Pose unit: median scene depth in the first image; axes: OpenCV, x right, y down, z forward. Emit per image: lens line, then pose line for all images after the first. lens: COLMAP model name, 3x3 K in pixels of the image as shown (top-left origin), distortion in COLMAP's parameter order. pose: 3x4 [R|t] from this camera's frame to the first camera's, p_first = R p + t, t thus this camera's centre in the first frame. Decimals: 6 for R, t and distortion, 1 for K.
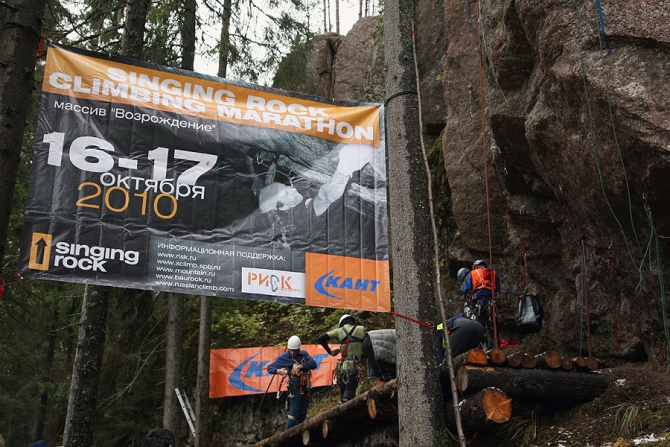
lens RADIAL K [[1035.2, 0, 335.0], [0, 1035.2, 223.5], [0, 0, 1]] dist [0.011247, -1.087956]
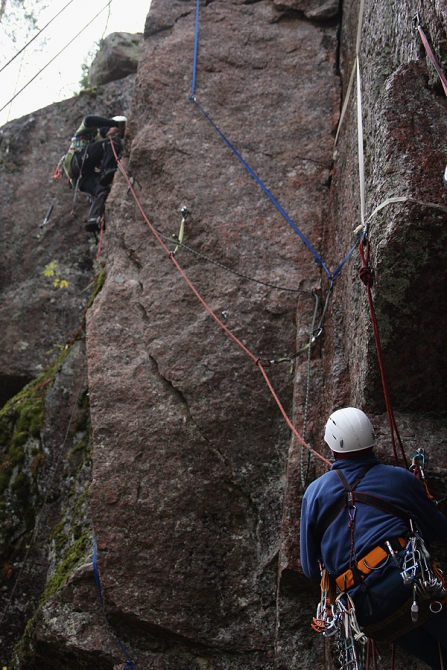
lens RADIAL K [[1035.2, 0, 223.5], [0, 1035.2, 335.0], [0, 0, 1]] dist [0.011247, -1.087956]
pose [[0.893947, 0.291043, 0.340812, 0.020825], [-0.150477, 0.911219, -0.383454, 0.061530], [-0.422156, 0.291503, 0.858377, 0.642464]]
